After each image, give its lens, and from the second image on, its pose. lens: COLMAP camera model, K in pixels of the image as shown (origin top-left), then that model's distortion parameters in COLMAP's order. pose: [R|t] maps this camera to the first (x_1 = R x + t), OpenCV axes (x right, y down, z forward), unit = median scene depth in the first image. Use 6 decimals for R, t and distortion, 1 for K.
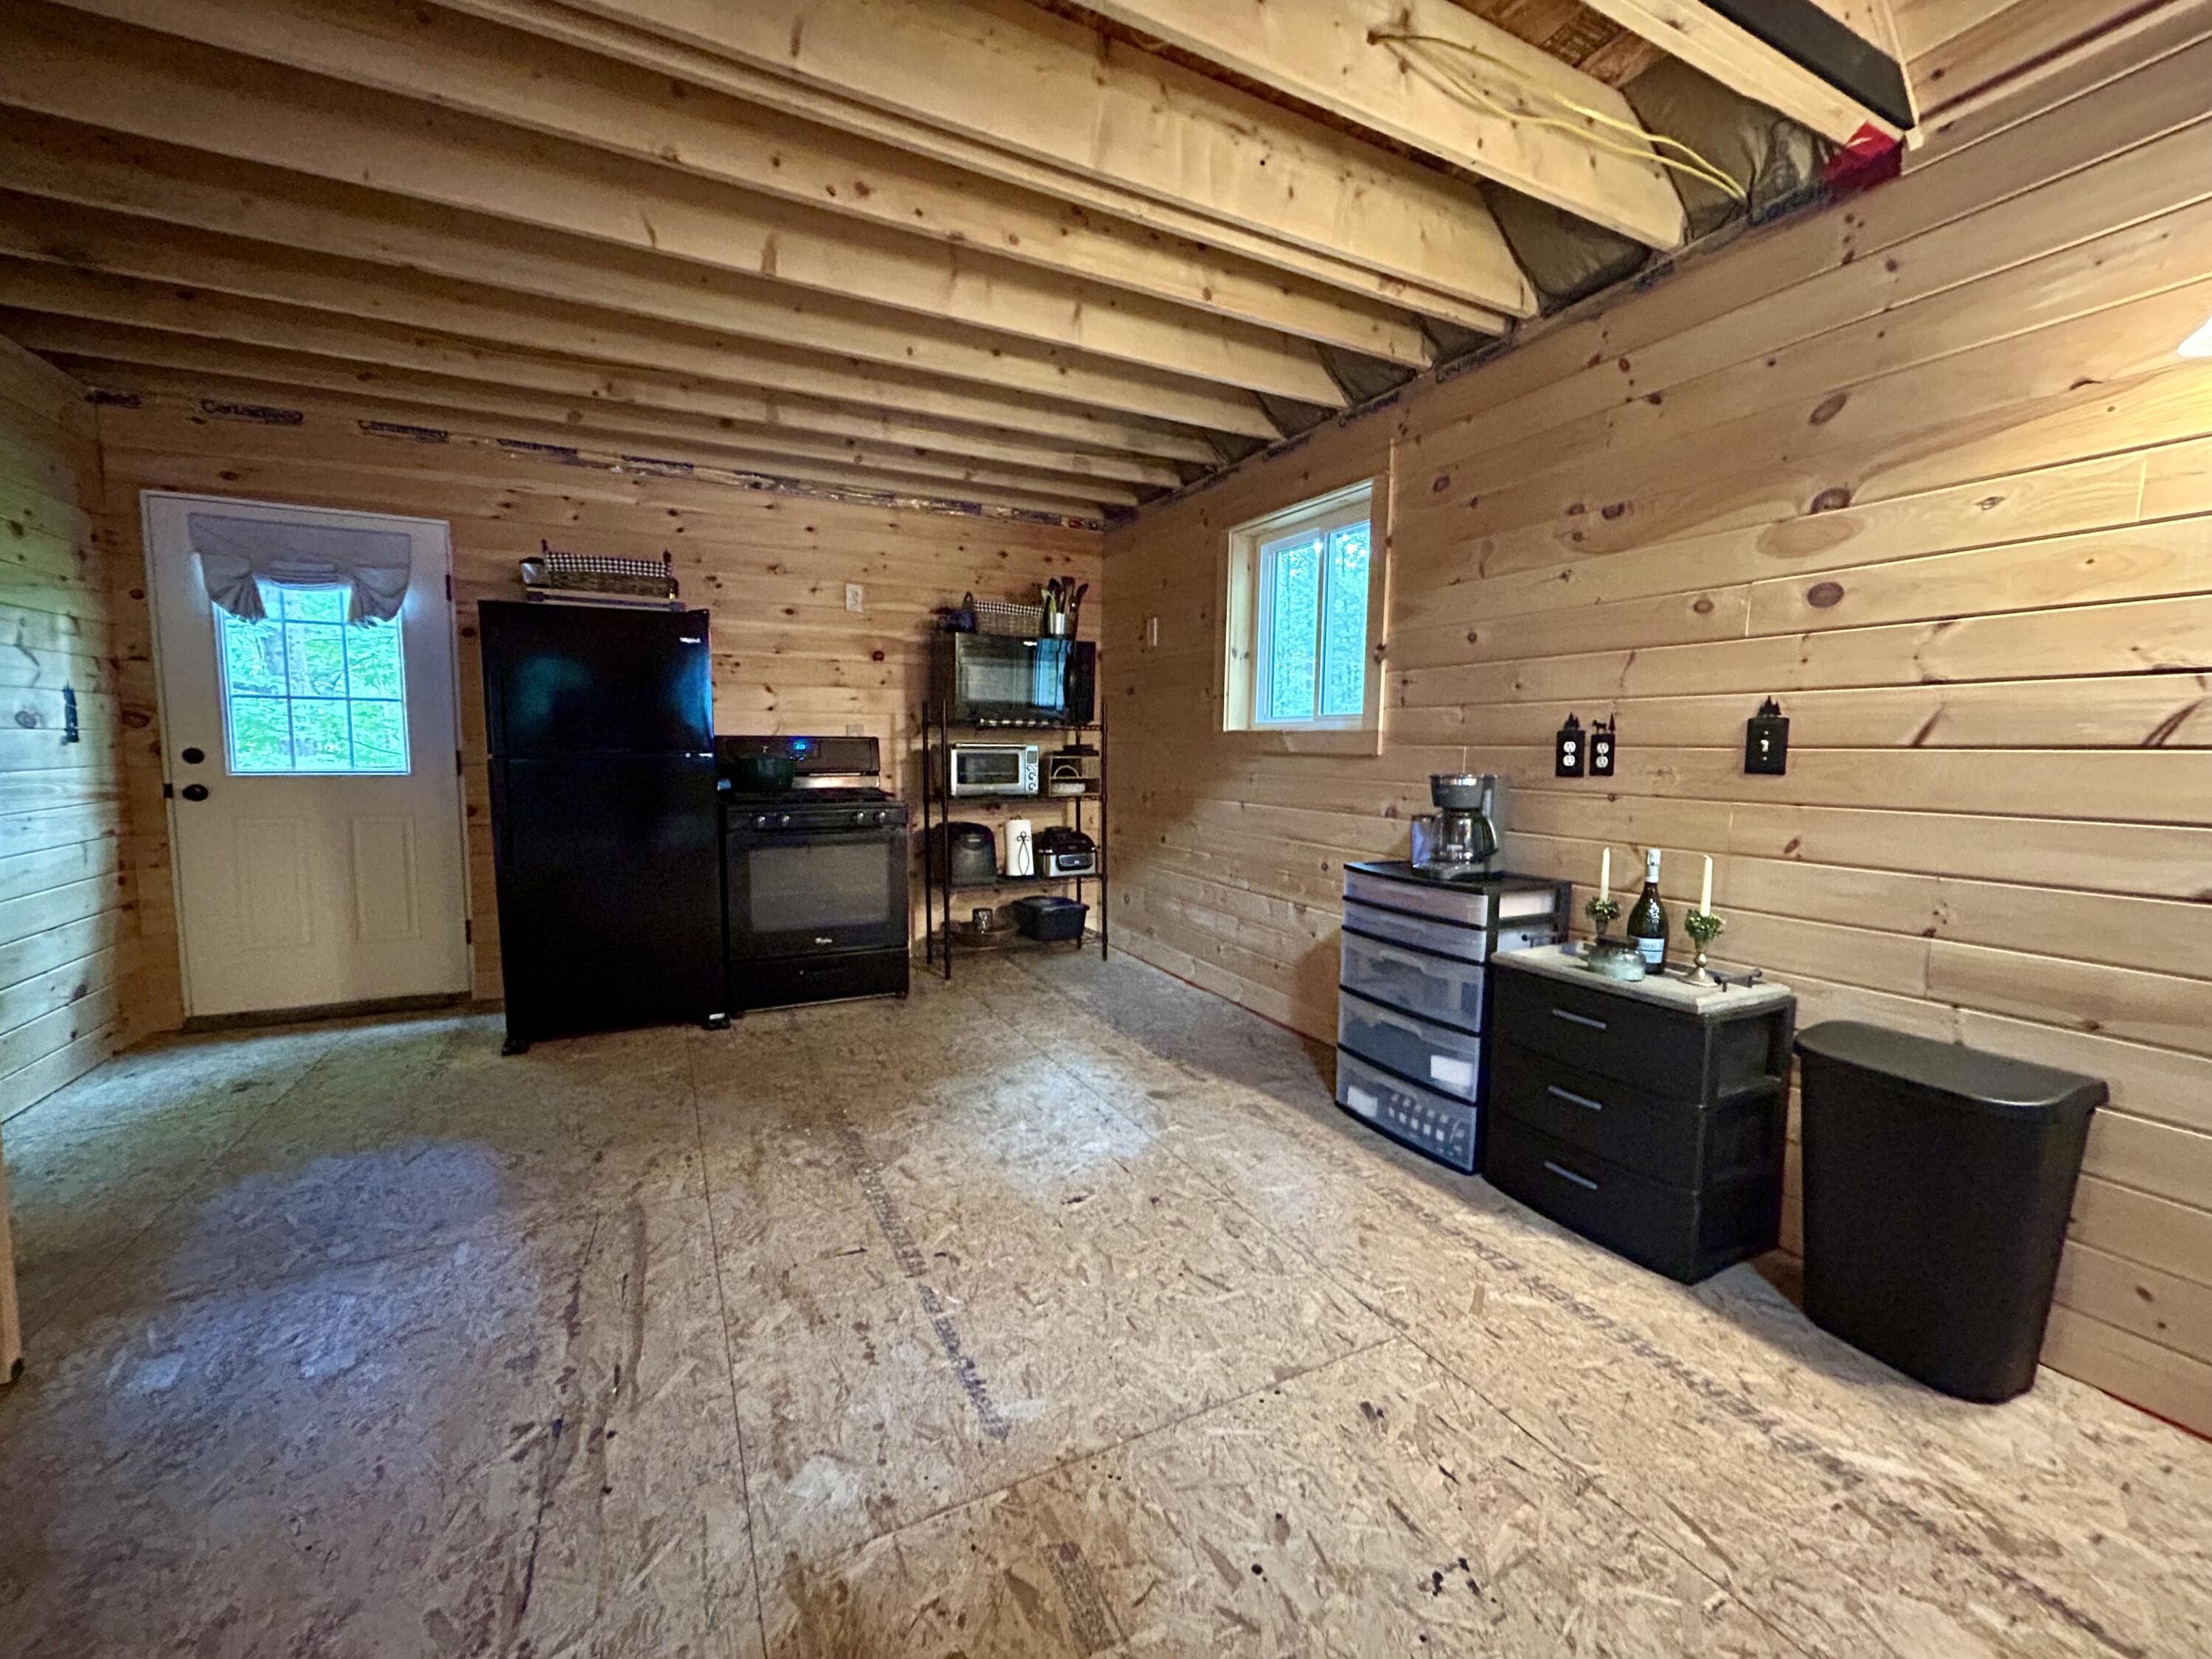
lens RADIAL K [[895.5, 0, 1113.0], [0, 895.5, 829.1], [0, 0, 1]] dist [-0.003430, 0.001854]
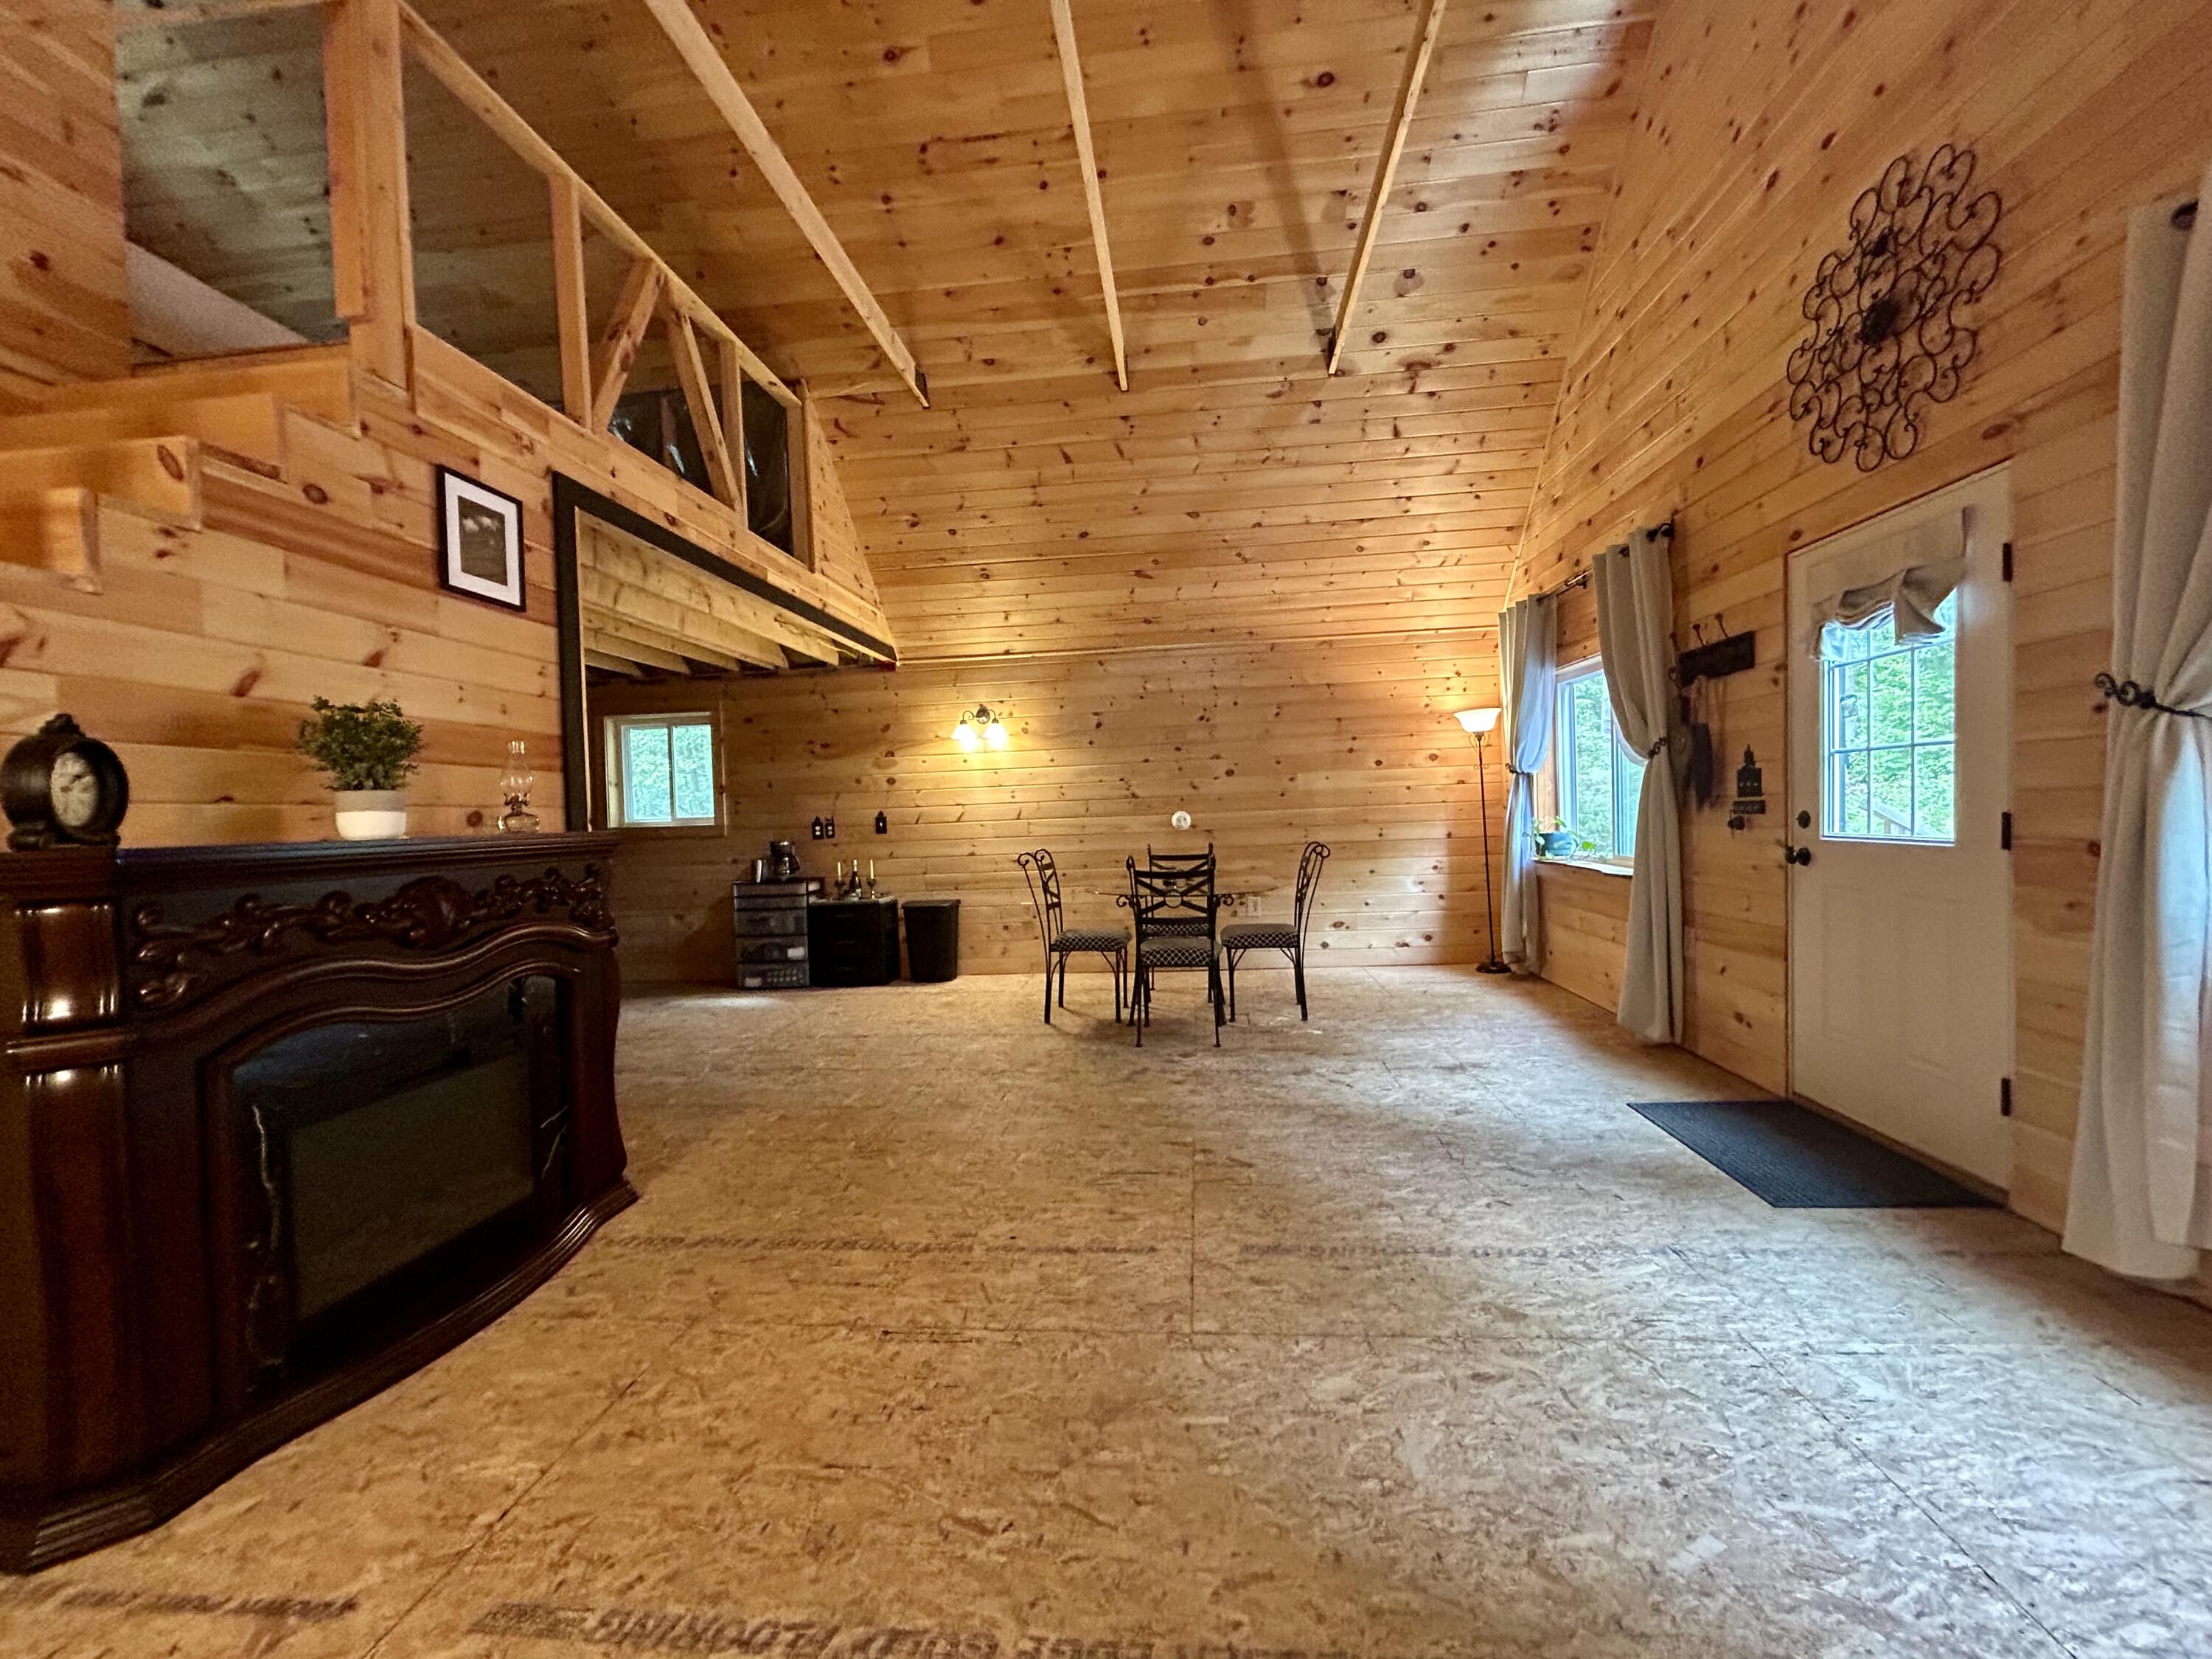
lens RADIAL K [[895.5, 0, 1109.7], [0, 895.5, 827.3], [0, 0, 1]] dist [-0.003430, 0.001854]
pose [[0.542194, -0.042549, 0.839175, -1.254365], [0.120952, 0.992268, -0.027837, 0.087007], [-0.831503, 0.116593, 0.543148, -1.183879]]
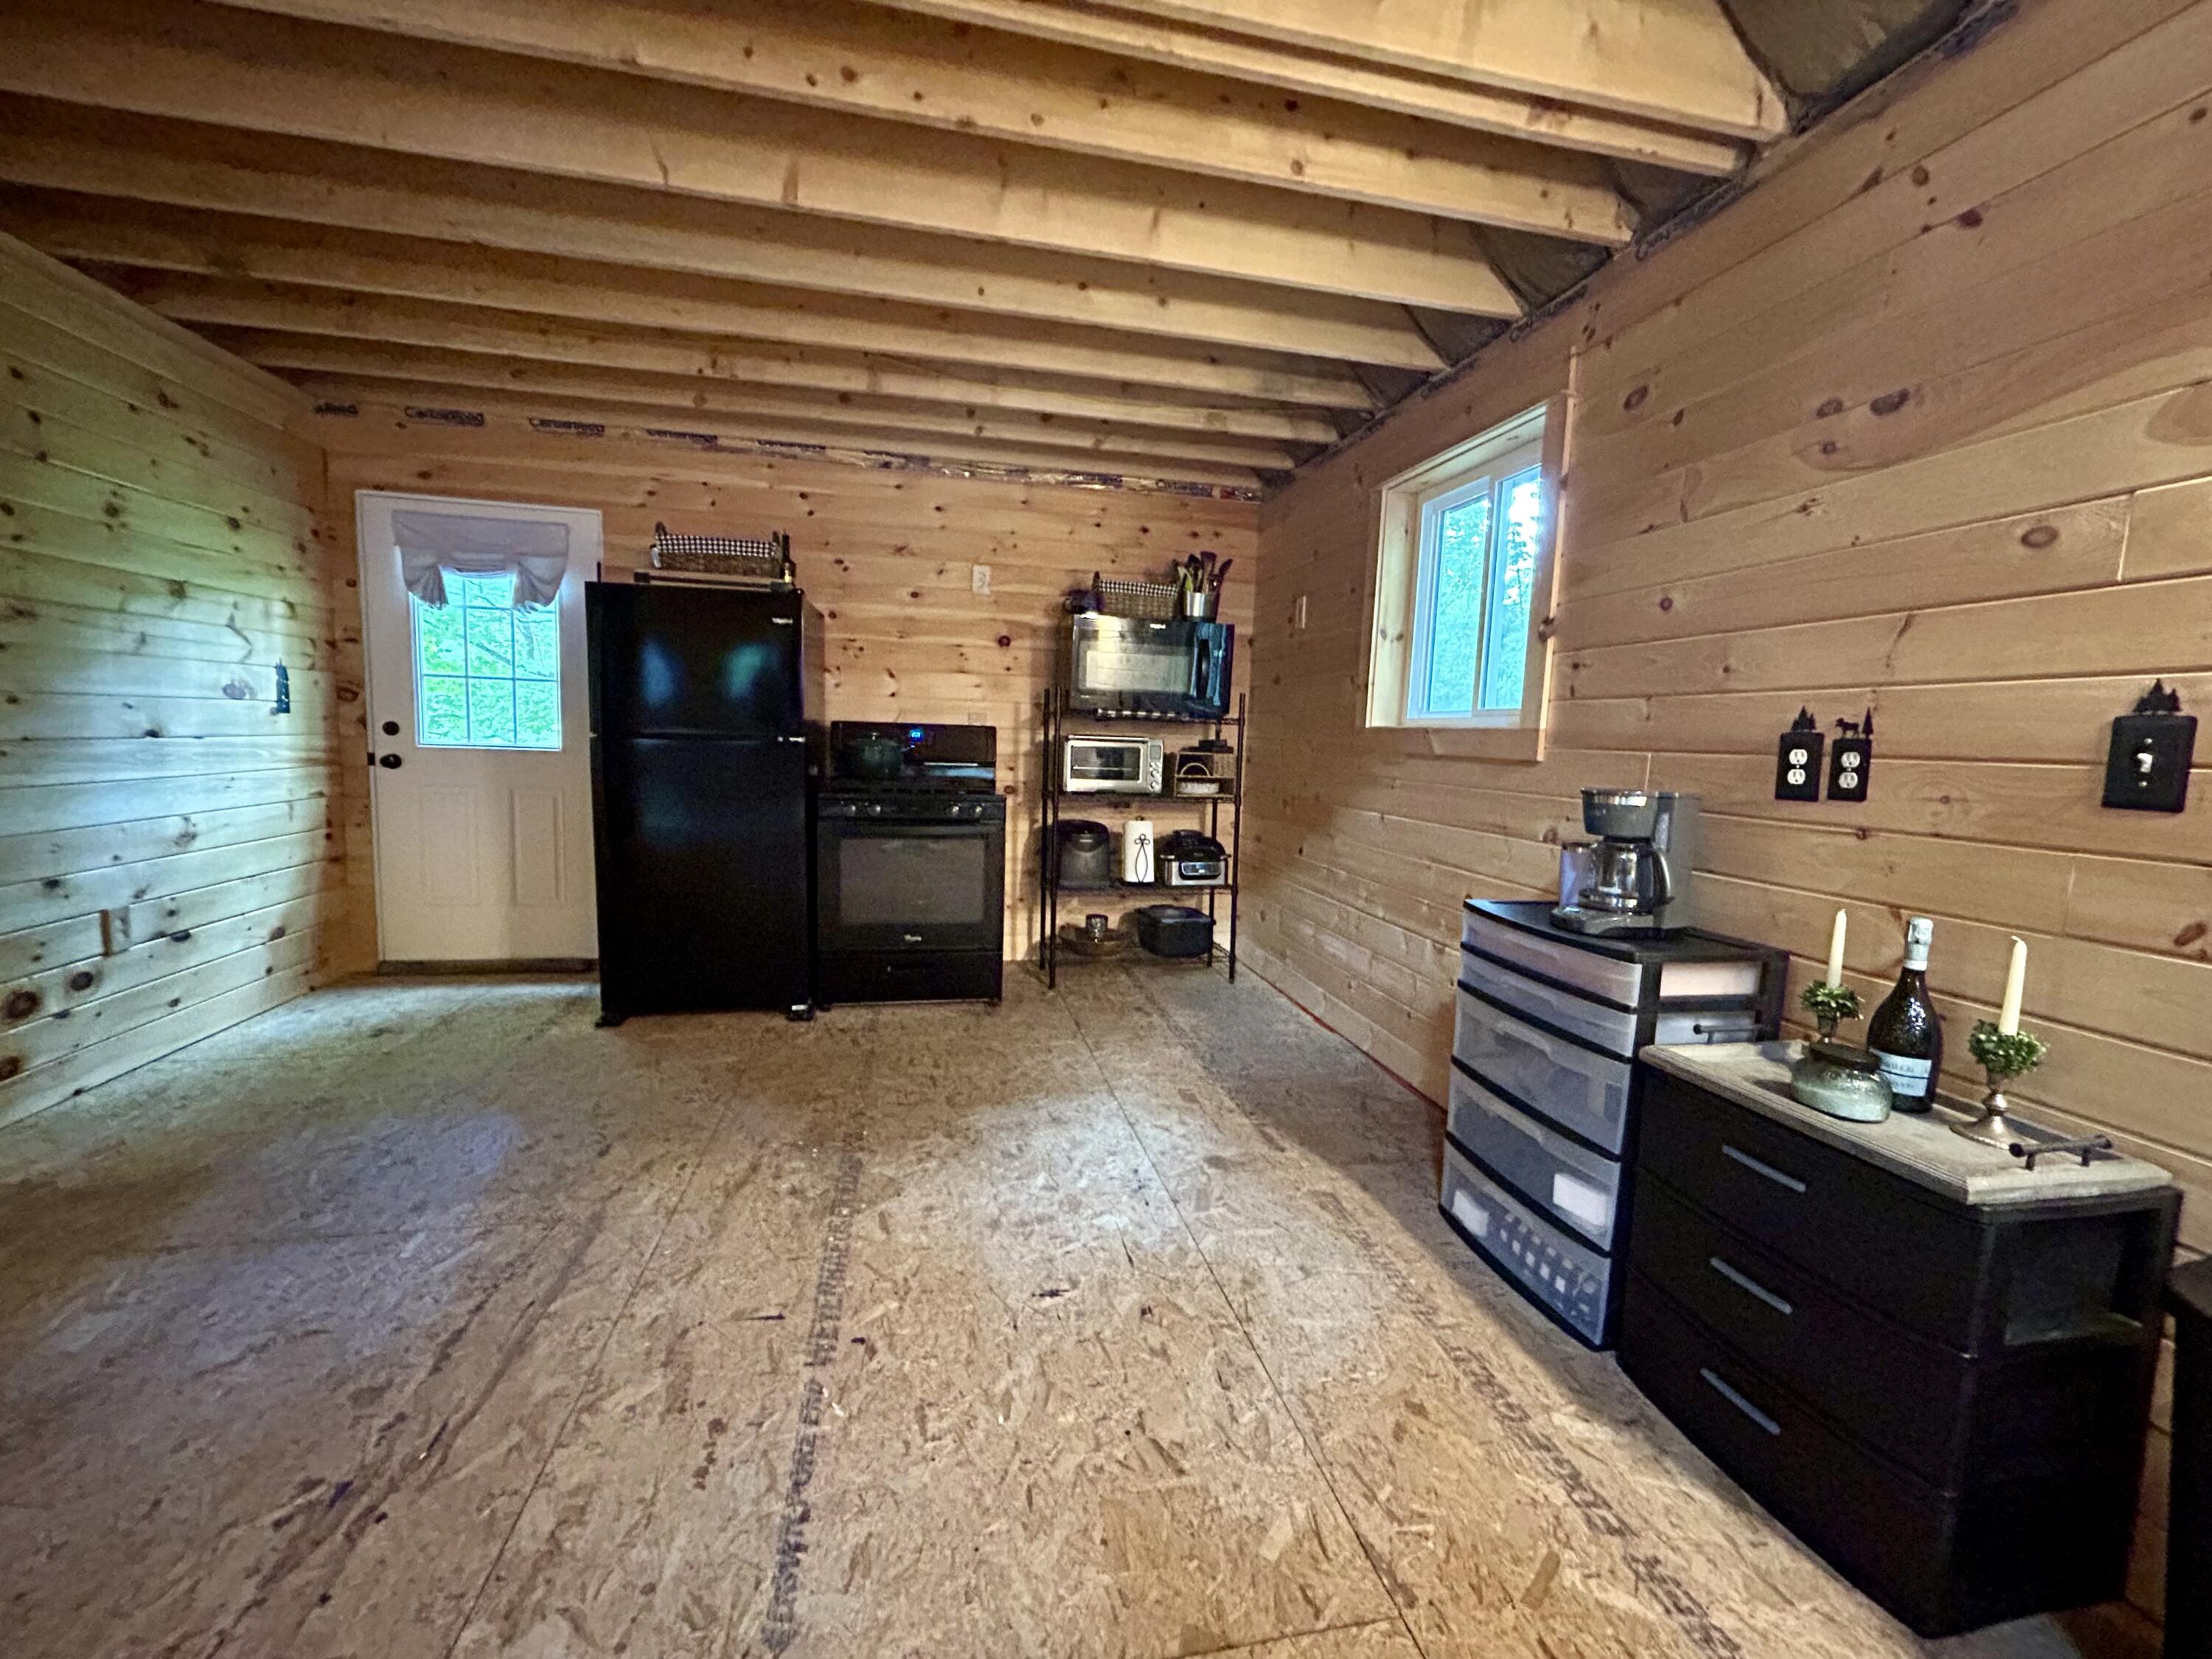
lens RADIAL K [[895.5, 0, 1111.0], [0, 895.5, 829.5], [0, 0, 1]] dist [-0.003430, 0.001854]
pose [[0.965859, 0.051267, -0.253947, 0.170968], [-0.050365, 0.998680, 0.010058, -0.015890], [0.254127, 0.003076, 0.967166, 0.195243]]
